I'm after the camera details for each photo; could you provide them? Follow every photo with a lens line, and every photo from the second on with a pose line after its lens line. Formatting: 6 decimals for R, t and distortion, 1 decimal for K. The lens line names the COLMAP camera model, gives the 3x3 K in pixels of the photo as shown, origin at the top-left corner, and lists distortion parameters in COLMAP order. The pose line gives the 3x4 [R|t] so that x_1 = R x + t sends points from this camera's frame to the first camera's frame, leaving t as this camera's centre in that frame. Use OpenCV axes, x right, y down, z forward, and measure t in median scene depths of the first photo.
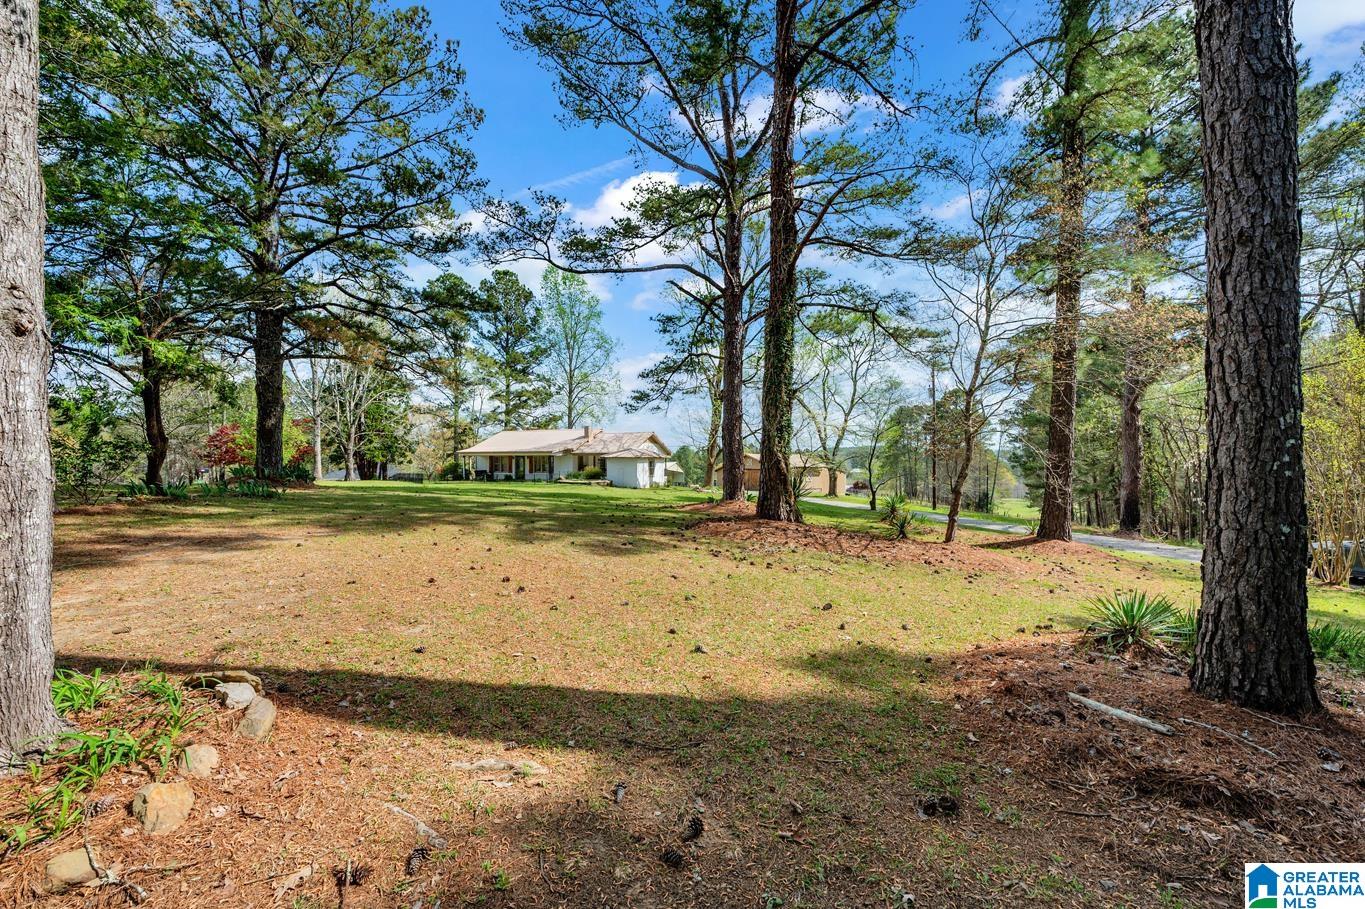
lens RADIAL K [[537.2, 0, 682.5], [0, 537.2, 454.5], [0, 0, 1]] dist [-0.001596, 0.000045]
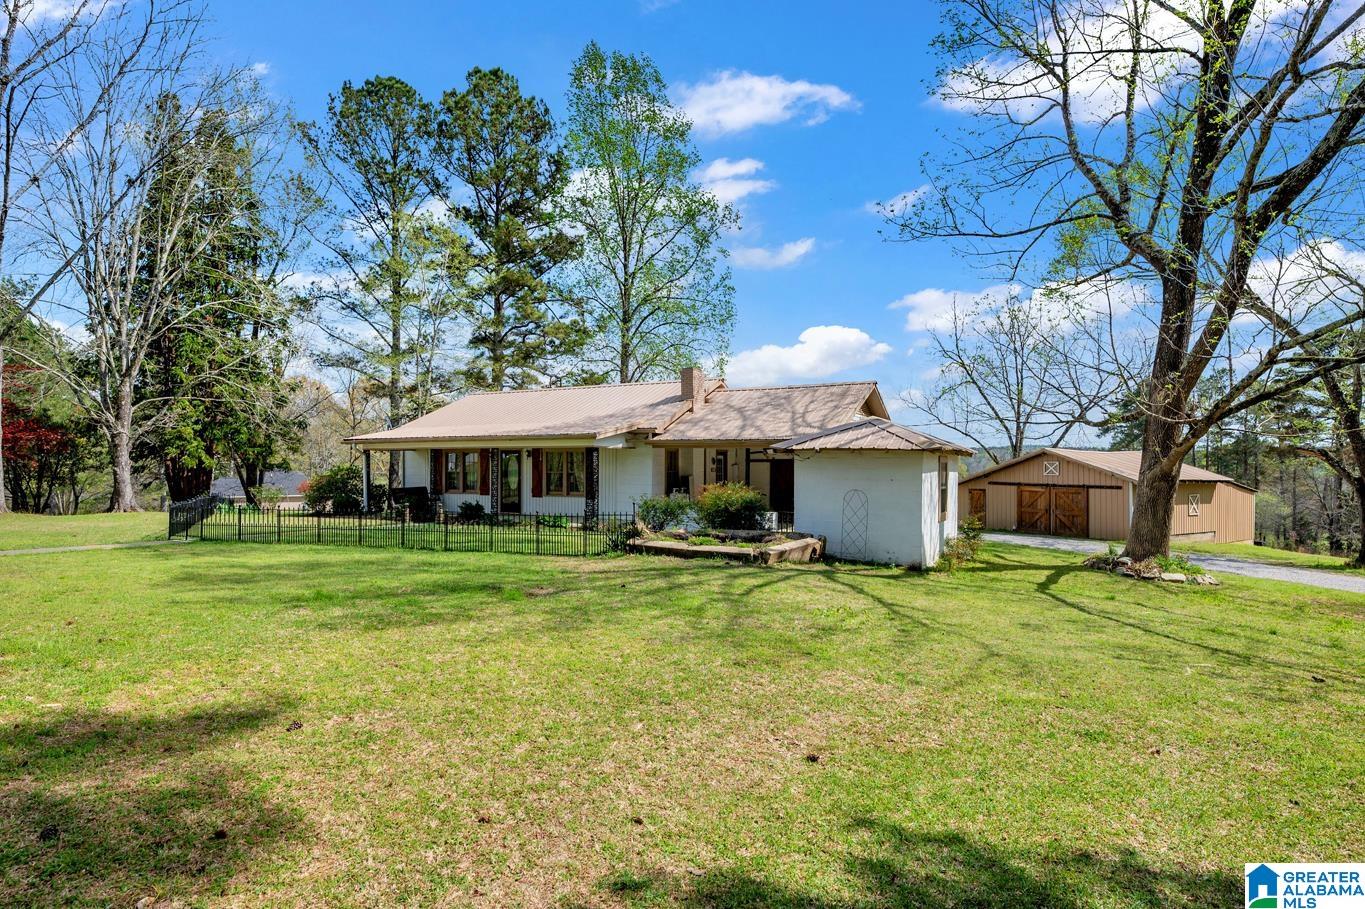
lens RADIAL K [[685.1, 0, 682.5], [0, 685.1, 454.5], [0, 0, 1]] dist [-0.000167, 0.000104]
pose [[0.995883, 0.002918, -0.090599, -0.138699], [-0.002925, 0.999996, 0.000061, 0.005699], [0.090599, 0.000204, 0.995887, 0.534635]]
